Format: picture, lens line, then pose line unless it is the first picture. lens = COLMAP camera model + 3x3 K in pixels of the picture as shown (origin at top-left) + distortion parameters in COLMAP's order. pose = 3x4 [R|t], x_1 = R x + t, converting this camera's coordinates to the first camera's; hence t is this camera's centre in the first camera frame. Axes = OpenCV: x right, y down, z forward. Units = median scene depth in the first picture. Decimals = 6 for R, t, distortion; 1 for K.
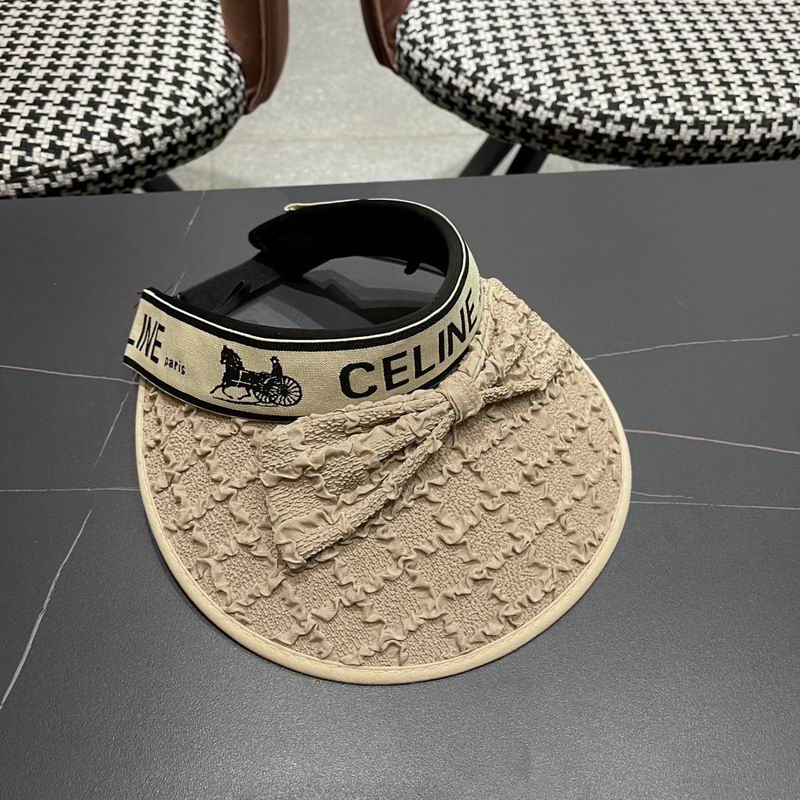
lens RADIAL K [[833.4, 0, 413.8], [0, 833.4, 407.2], [0, 0, 1]] dist [0.006612, 0.000000]
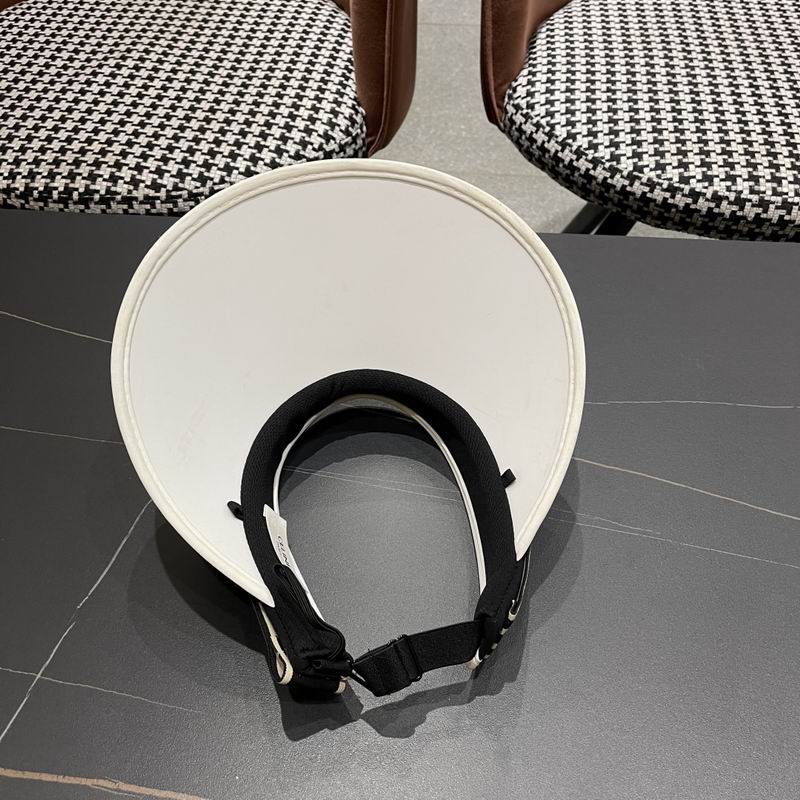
lens RADIAL K [[833.4, 0, 396.4], [0, 833.4, 408.3], [0, 0, 1]] dist [0.006612, 0.000000]
pose [[0.973887, 0.134726, -0.182740, 0.109462], [-0.138062, 0.990408, -0.005601, -0.004491], [0.180232, 0.030685, 0.983145, -0.137403]]
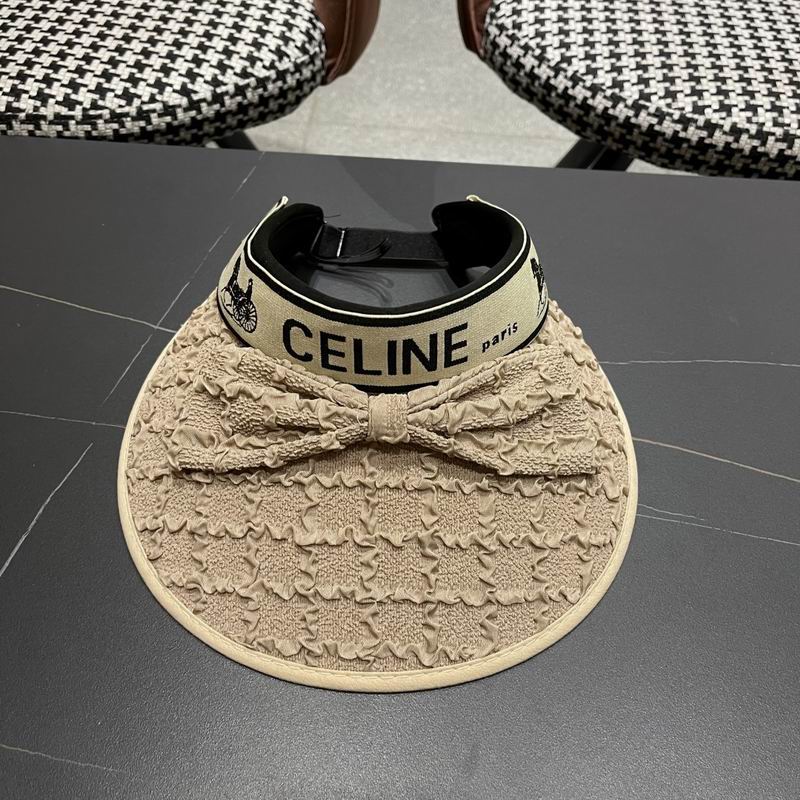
lens RADIAL K [[833.4, 0, 405.7], [0, 833.4, 414.8], [0, 0, 1]] dist [0.006612, 0.000000]
pose [[0.985501, 0.134976, -0.102808, 0.054711], [-0.134697, 0.990839, 0.009683, 0.018168], [0.103174, 0.004306, 0.994654, 0.021955]]
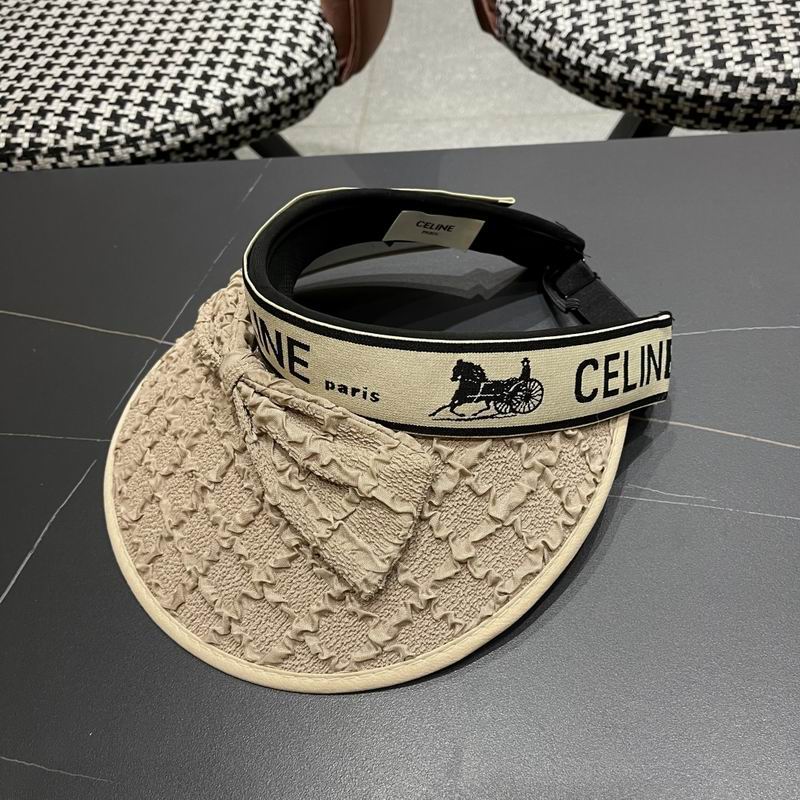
lens RADIAL K [[833.4, 0, 405.1], [0, 833.4, 407.6], [0, 0, 1]] dist [0.006612, 0.000000]
pose [[0.971167, 0.064744, -0.229438, 0.139362], [-0.061781, 0.997888, 0.020082, 0.008910], [0.230254, -0.005328, 0.973116, 0.049605]]
